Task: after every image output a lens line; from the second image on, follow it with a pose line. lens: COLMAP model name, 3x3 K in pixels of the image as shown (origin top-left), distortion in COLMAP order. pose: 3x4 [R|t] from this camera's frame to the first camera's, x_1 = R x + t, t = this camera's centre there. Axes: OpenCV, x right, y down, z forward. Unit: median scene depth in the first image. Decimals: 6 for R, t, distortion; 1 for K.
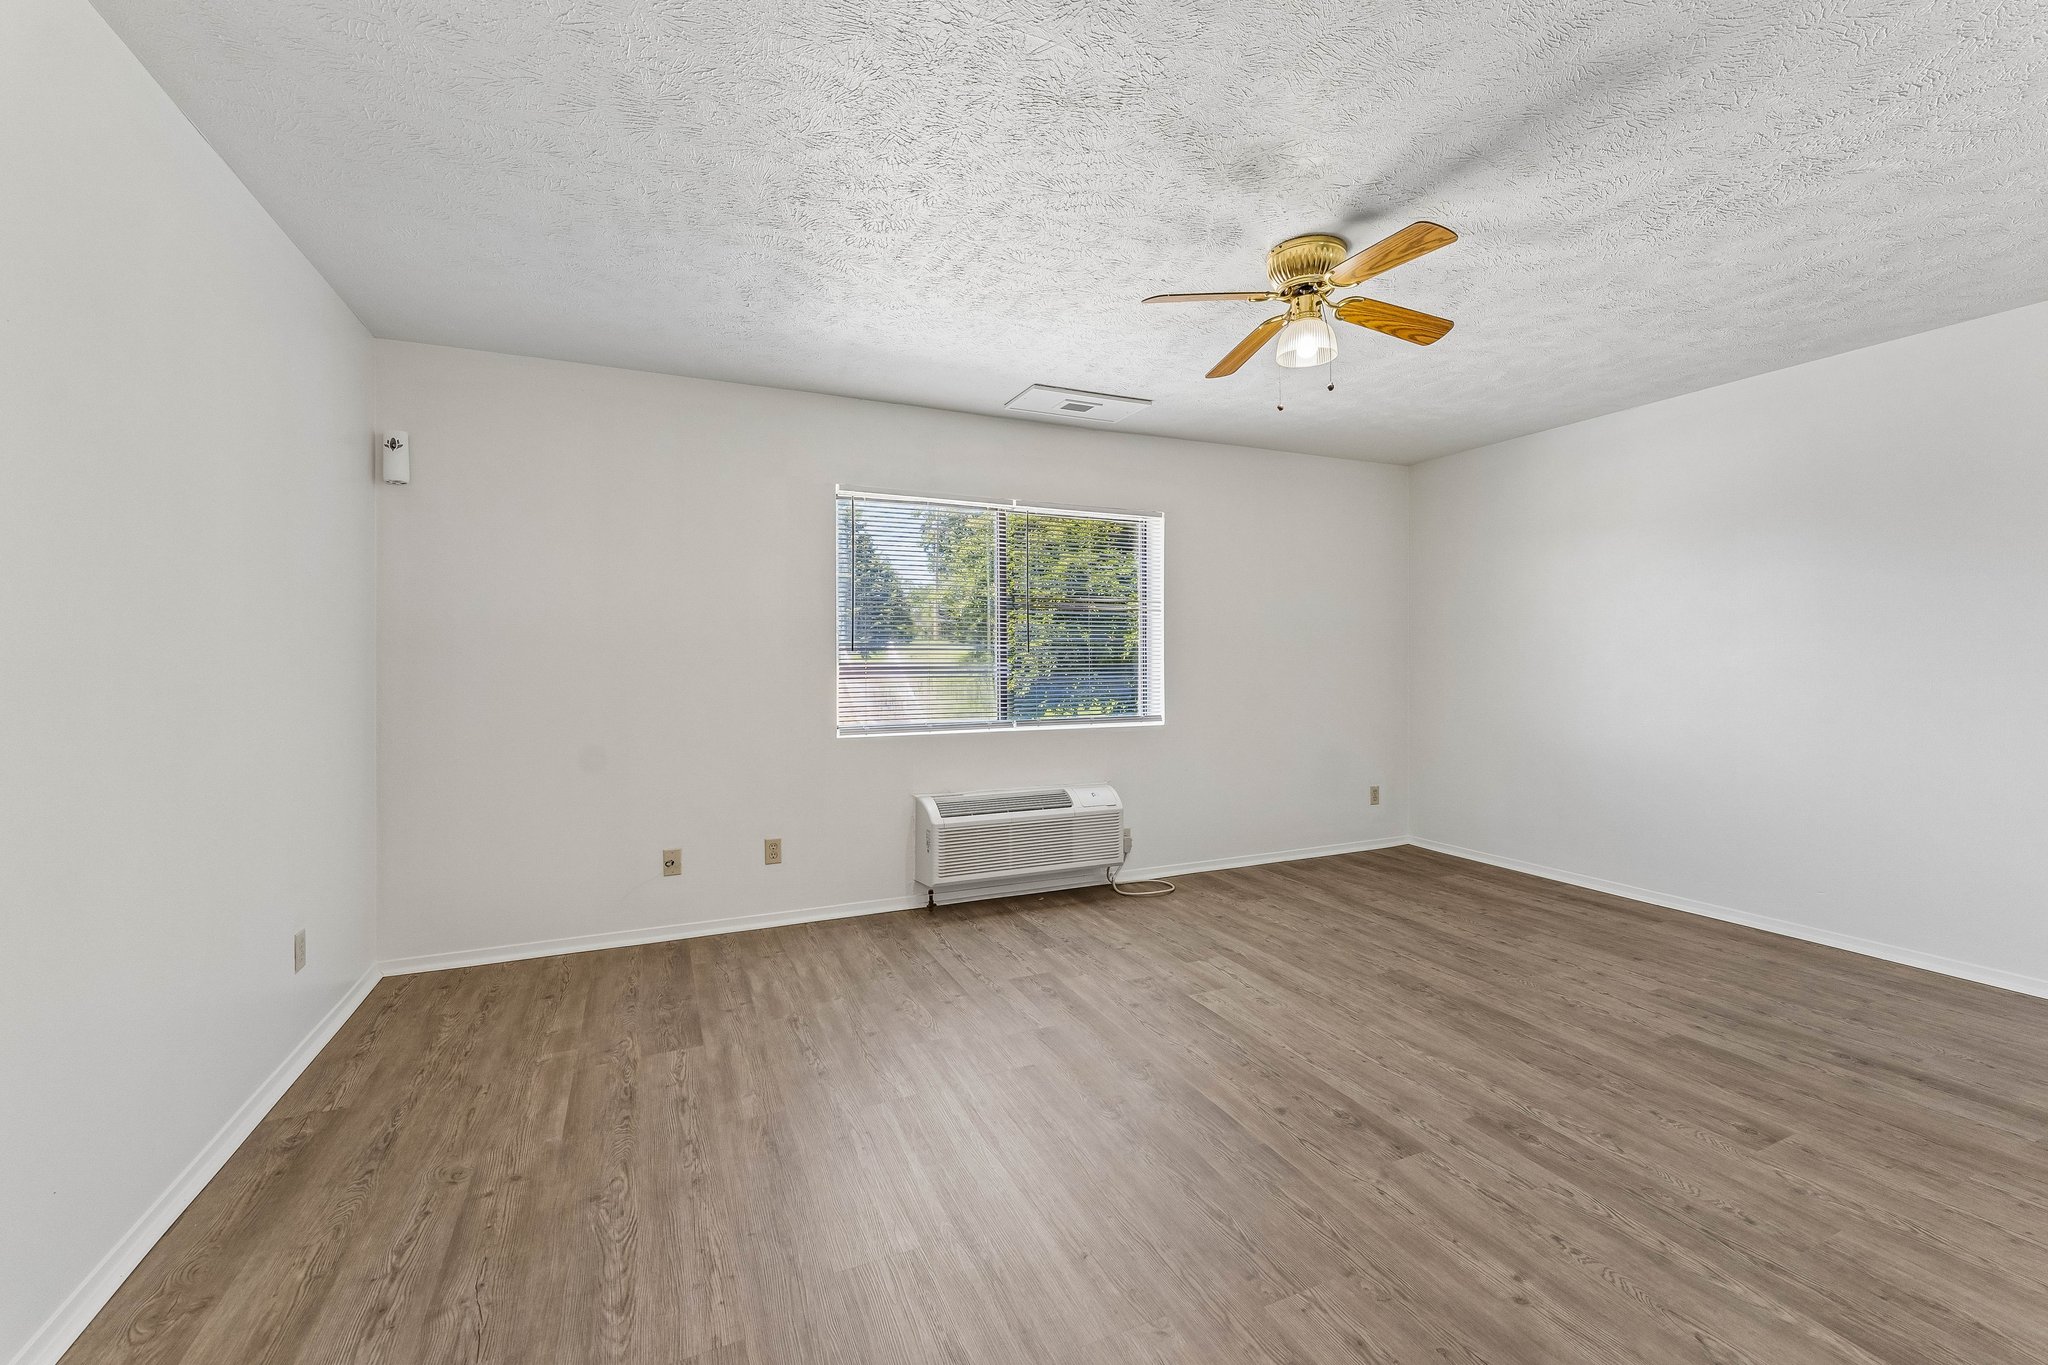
lens RADIAL K [[833.6, 0, 1016.4], [0, 833.6, 668.1], [0, 0, 1]] dist [-0.001808, -0.000638]
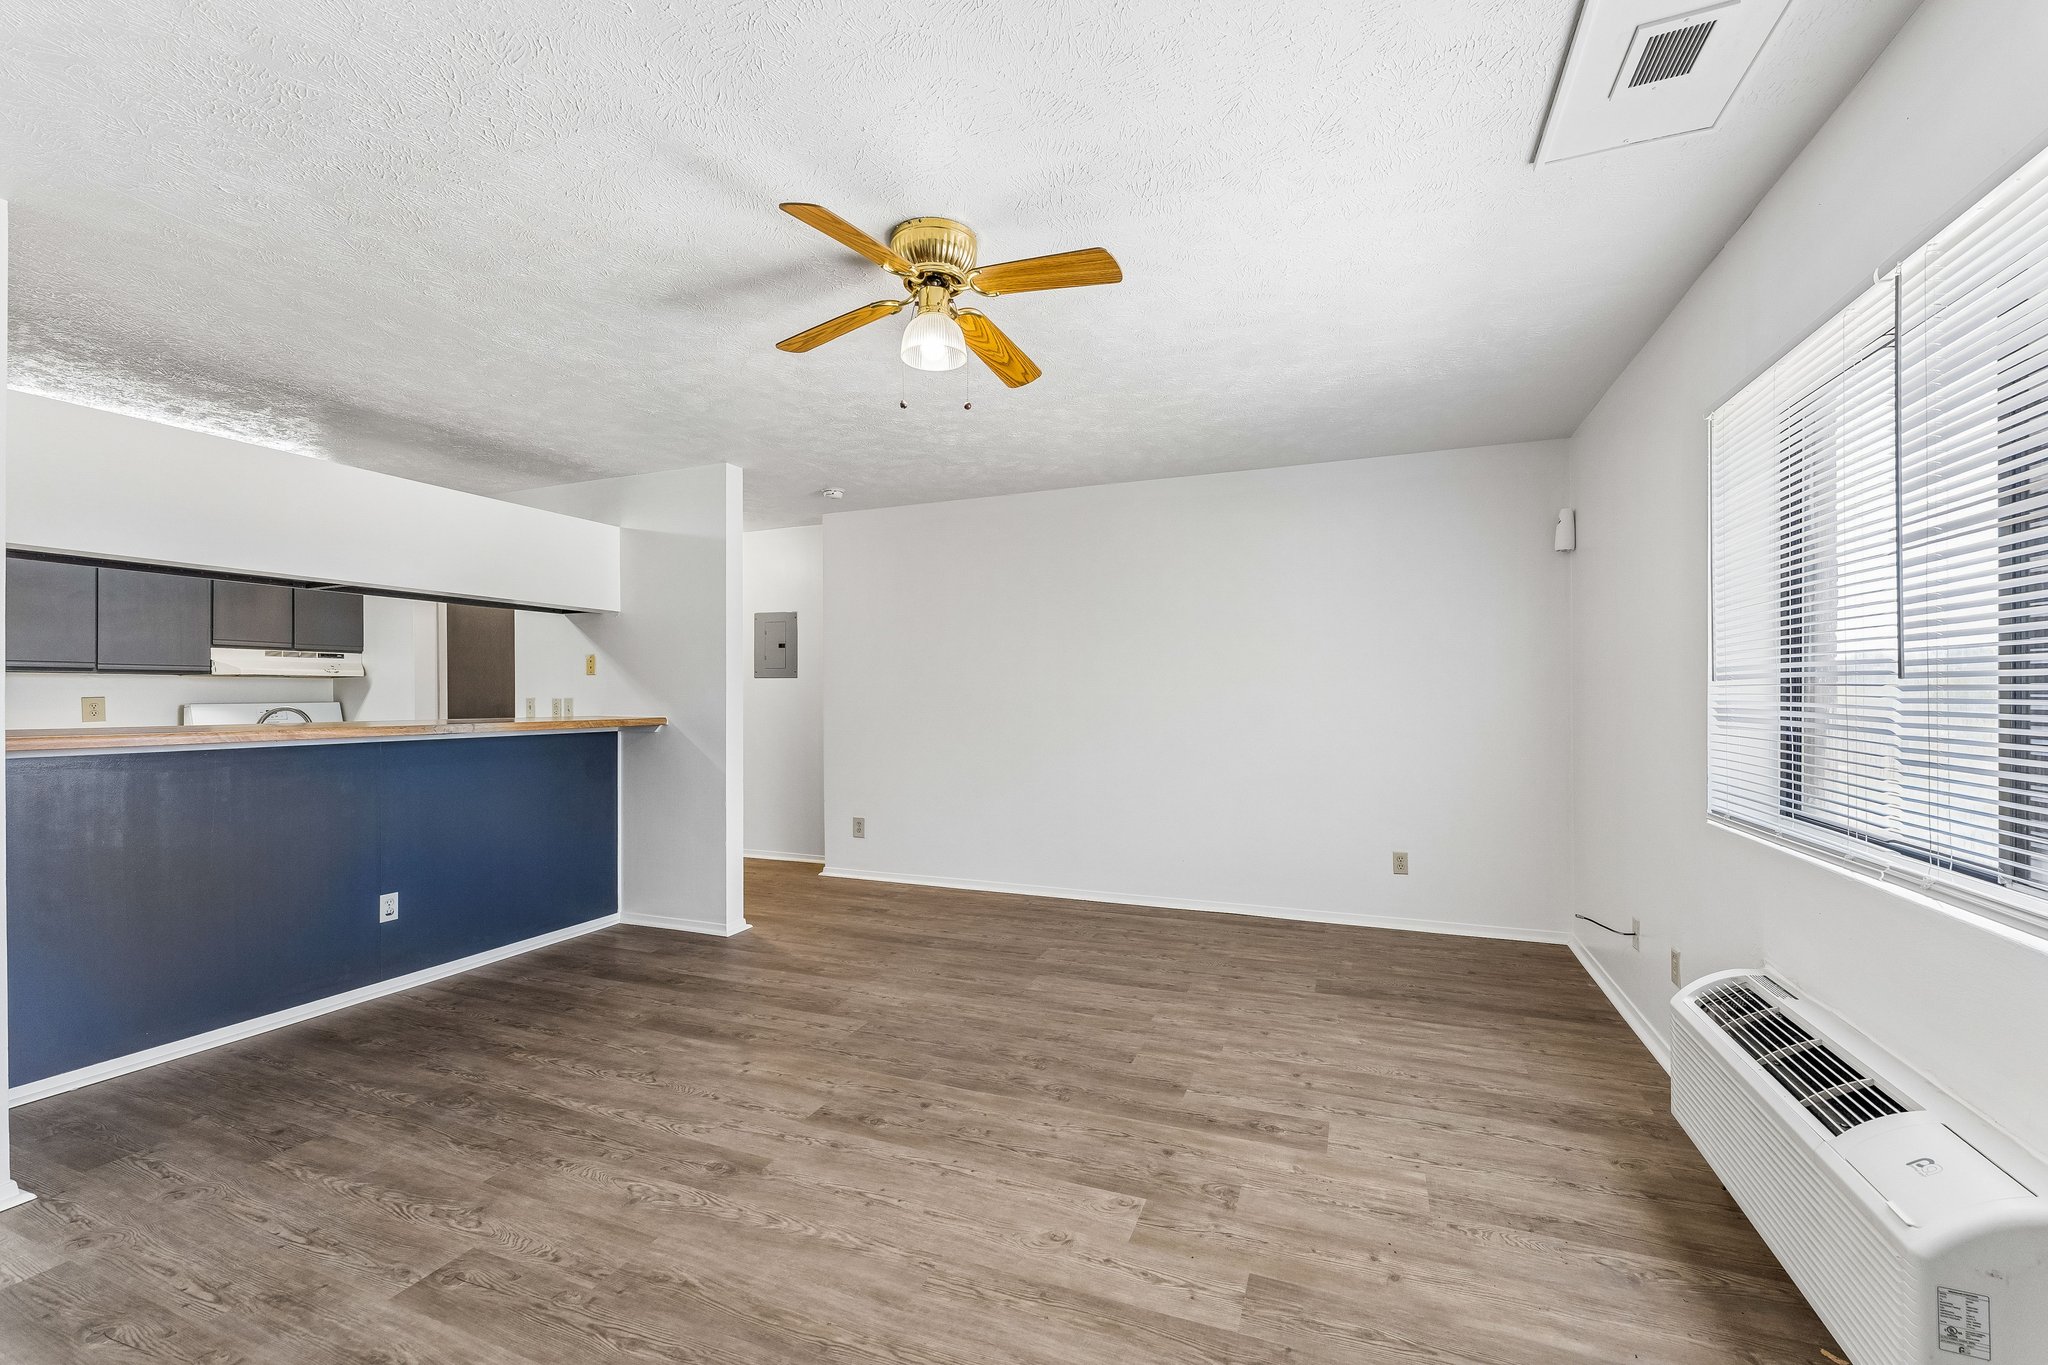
lens RADIAL K [[832.2, 0, 1024.0], [0, 832.2, 682.5], [0, 0, 1]] dist [0.001263, -0.000453]
pose [[-0.716975, -0.002388, -0.697095, 0.688523], [-0.000258, 0.999995, -0.003160, -0.020692], [0.697099, -0.002086, -0.716972, 1.302795]]
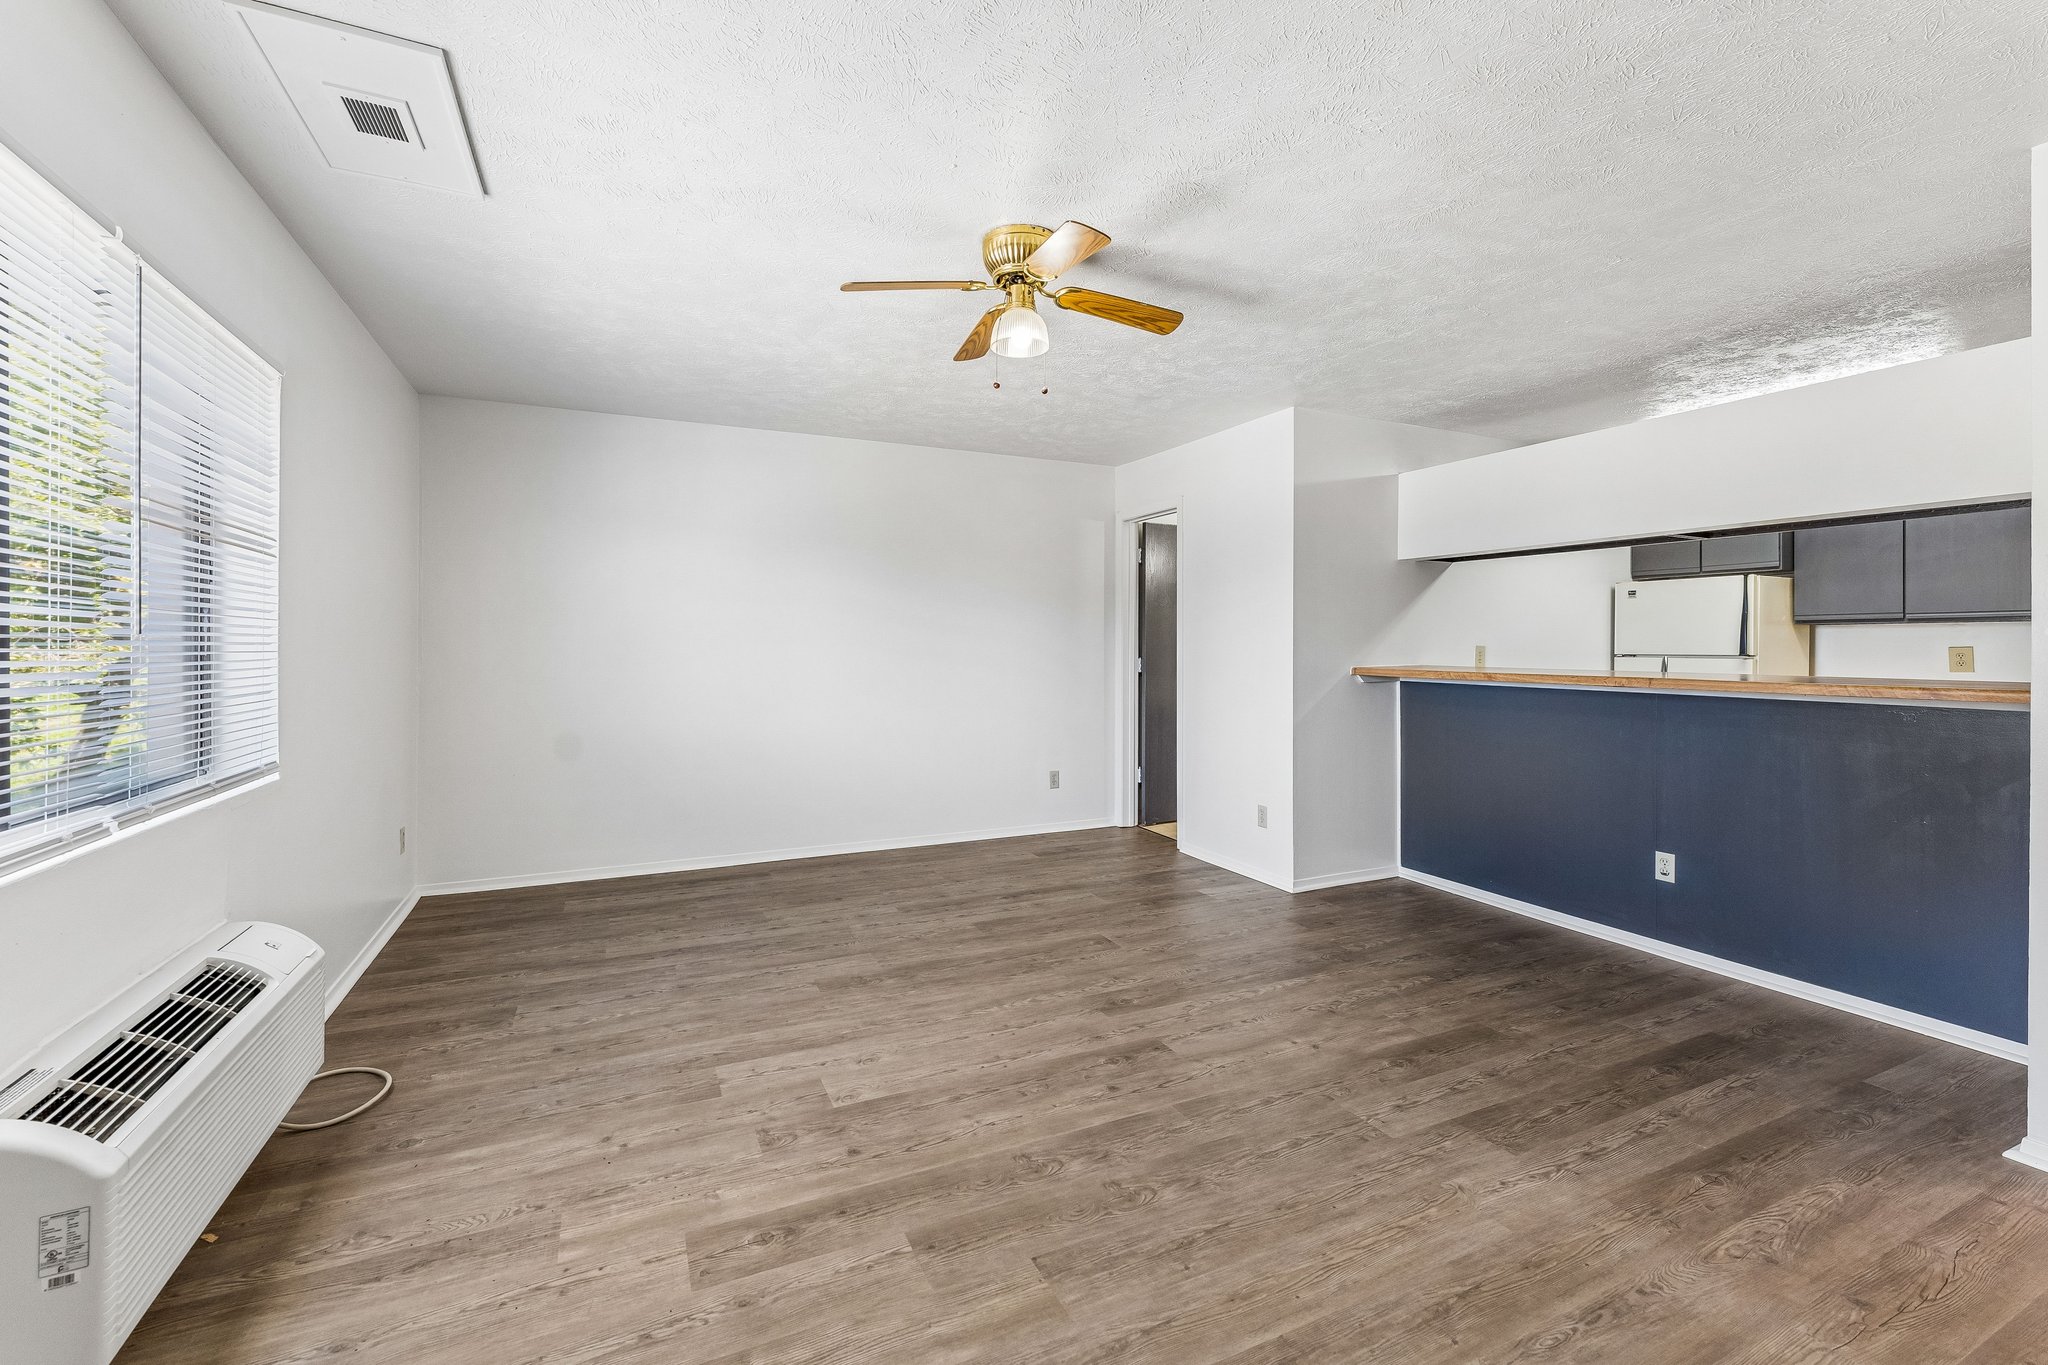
lens RADIAL K [[856.5, 0, 1010.4], [0, 856.5, 650.3], [0, 0, 1]] dist [0.001634, -0.000116]
pose [[-0.020894, 0.000230, 0.999782, -0.512091], [0.010162, 0.999948, -0.000017, -0.009274], [-0.999730, 0.010159, -0.020895, 0.788179]]
